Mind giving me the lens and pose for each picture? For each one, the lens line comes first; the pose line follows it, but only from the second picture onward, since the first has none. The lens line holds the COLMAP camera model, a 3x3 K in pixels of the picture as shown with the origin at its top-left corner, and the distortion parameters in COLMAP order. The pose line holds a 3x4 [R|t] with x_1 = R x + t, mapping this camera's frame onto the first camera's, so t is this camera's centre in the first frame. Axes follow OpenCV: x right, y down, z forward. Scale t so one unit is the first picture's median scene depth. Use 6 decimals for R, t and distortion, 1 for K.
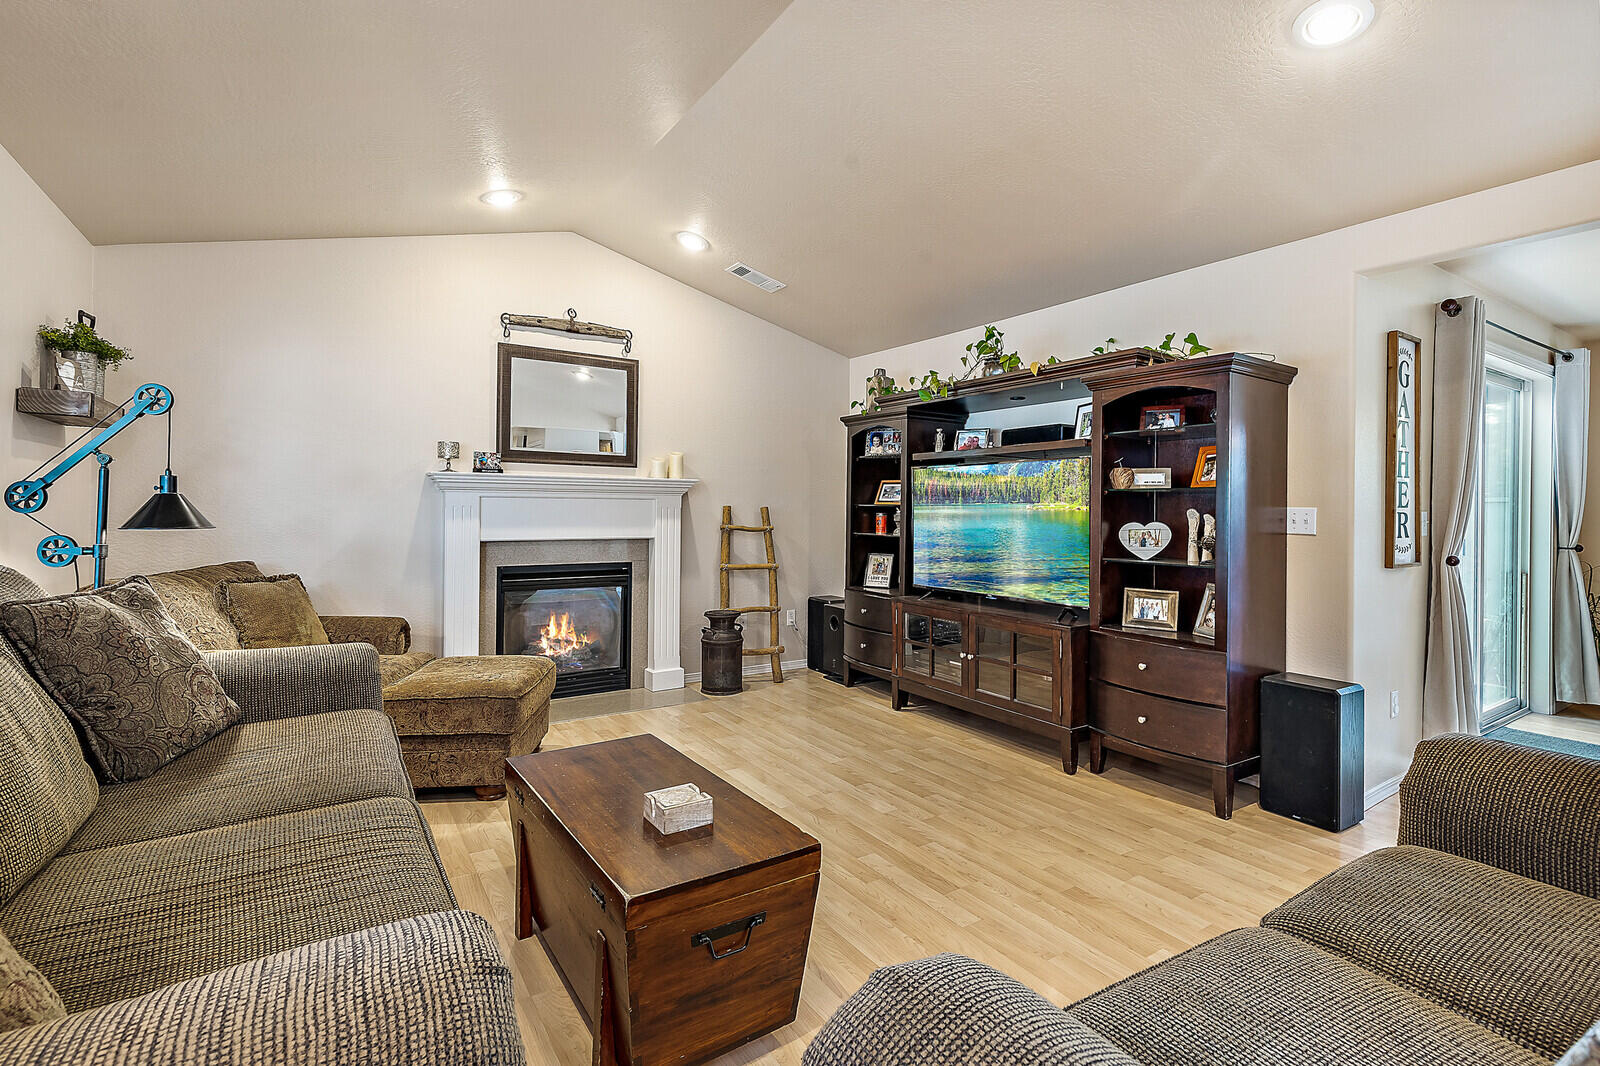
lens RADIAL K [[737.3, 0, 807.8], [0, 737.3, 512.0], [0, 0, 1]] dist [0.003437, -0.000207]
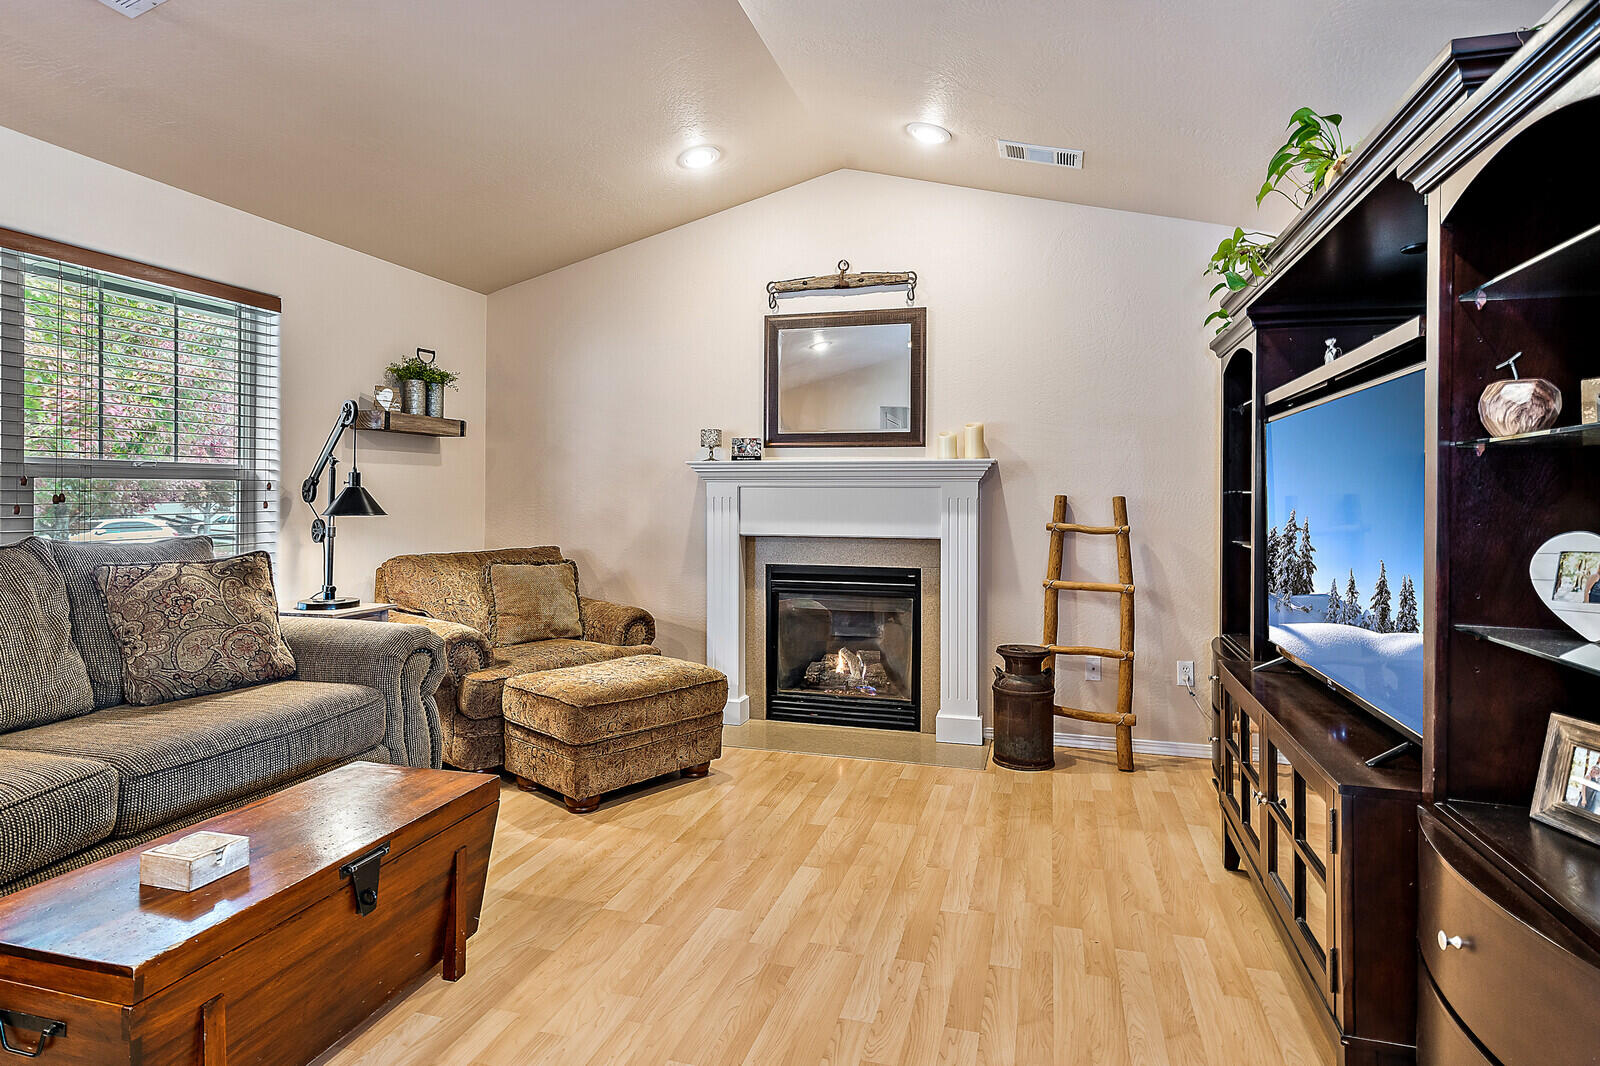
lens RADIAL K [[851.5, 0, 805.1], [0, 851.5, 496.5], [0, 0, 1]] dist [-0.000381, -0.000088]
pose [[0.652837, -0.005860, -0.757476, 0.392203], [-0.003358, 0.999938, -0.010630, 0.002218], [0.757491, 0.009483, 0.652776, 0.351814]]
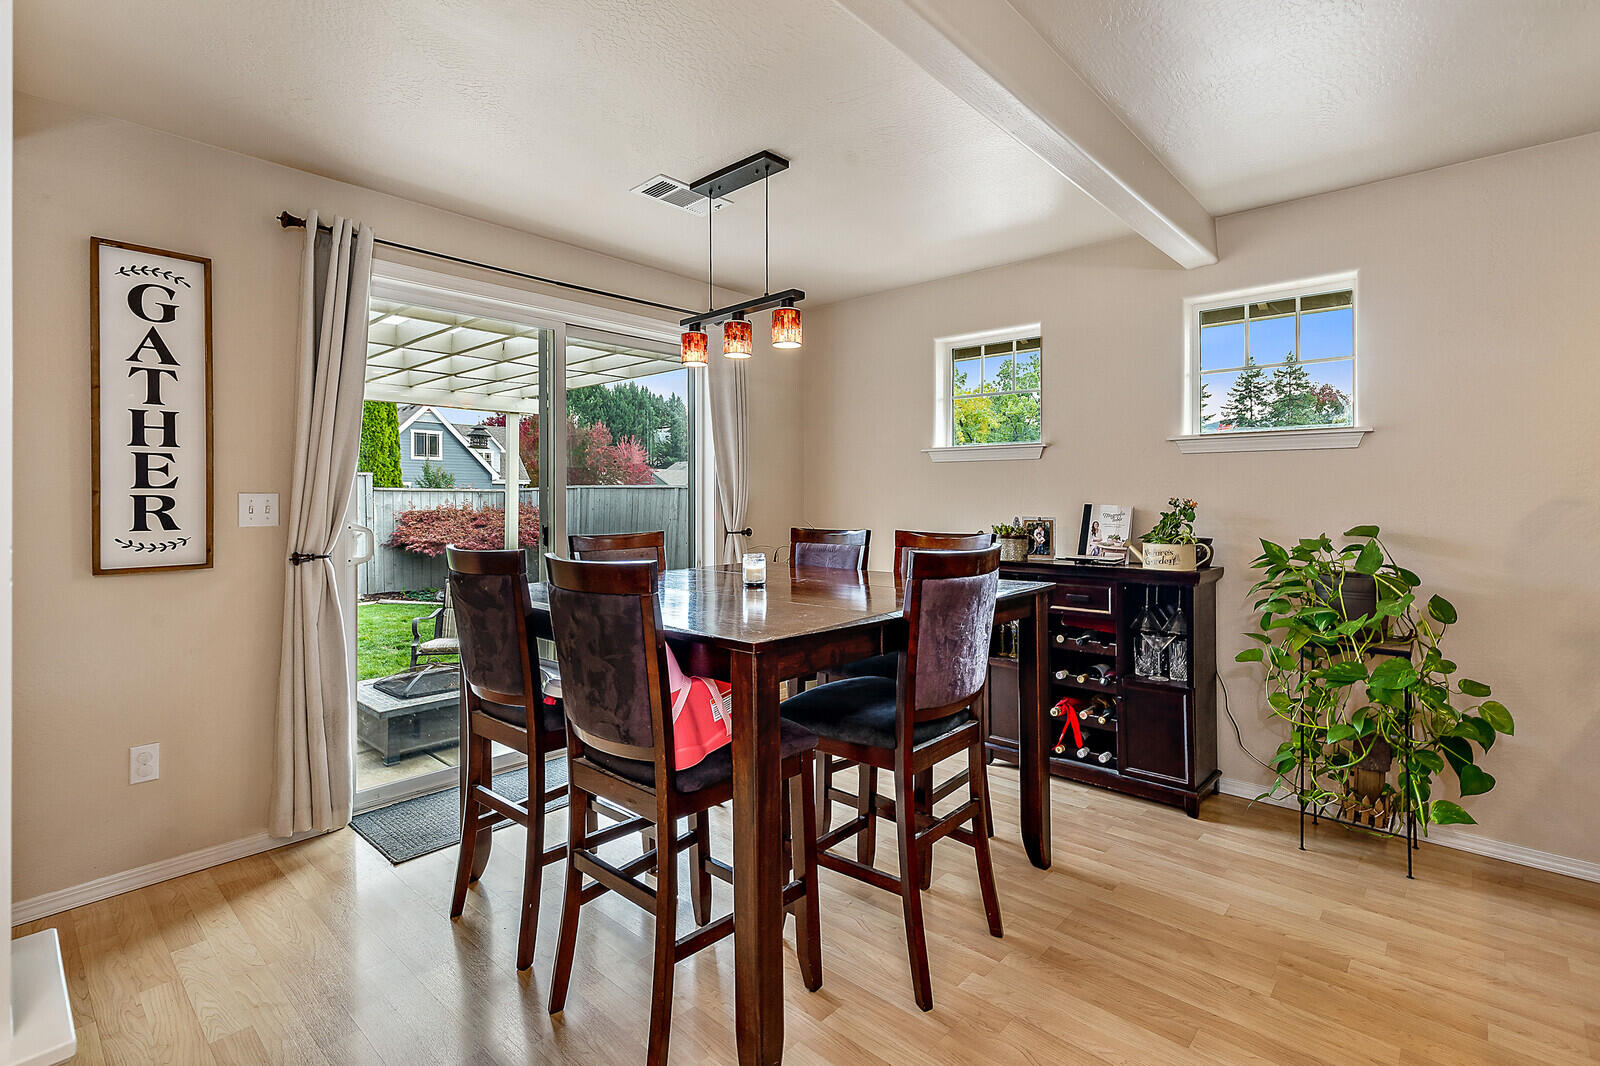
lens RADIAL K [[745.2, 0, 803.8], [0, 745.2, 486.5], [0, 0, 1]] dist [0.002849, 0.000201]
pose [[0.967274, -0.009894, 0.253540, 0.890471], [0.014863, 0.999733, -0.017693, 0.010319], [-0.253297, 0.020882, 0.967163, 0.098390]]
